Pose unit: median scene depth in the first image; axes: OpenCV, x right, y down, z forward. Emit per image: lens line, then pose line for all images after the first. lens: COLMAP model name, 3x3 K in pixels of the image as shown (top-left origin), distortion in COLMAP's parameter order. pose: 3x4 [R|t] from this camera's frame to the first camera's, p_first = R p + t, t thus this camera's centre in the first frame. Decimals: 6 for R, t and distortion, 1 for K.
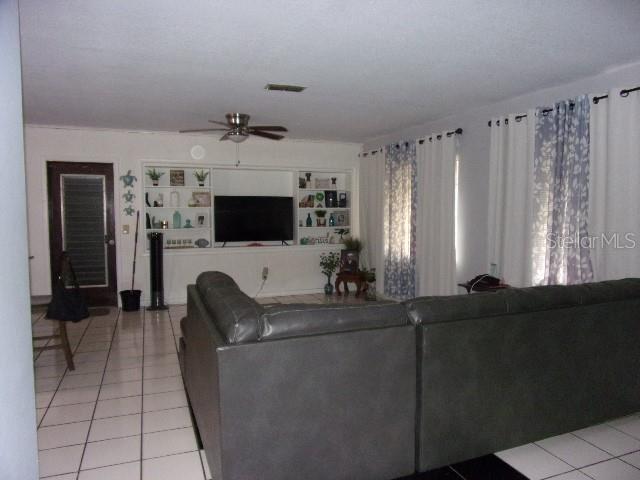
lens RADIAL K [[450.5, 0, 320.5], [0, 450.5, 239.3], [0, 0, 1]] dist [-0.042391, -0.001892]
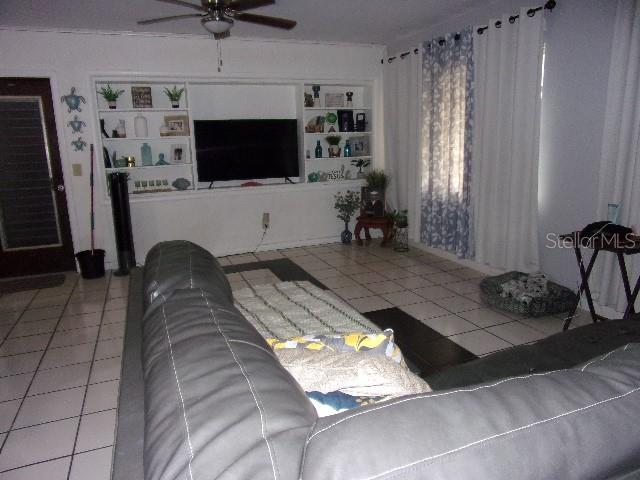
lens RADIAL K [[450.5, 0, 319.0], [0, 450.5, 240.2], [0, 0, 1]] dist [-0.042391, -0.001892]
pose [[0.999462, -0.032188, 0.006358, -0.039635], [0.030908, 0.988696, 0.146715, -0.002045], [-0.011009, -0.146440, 0.989158, 0.238699]]
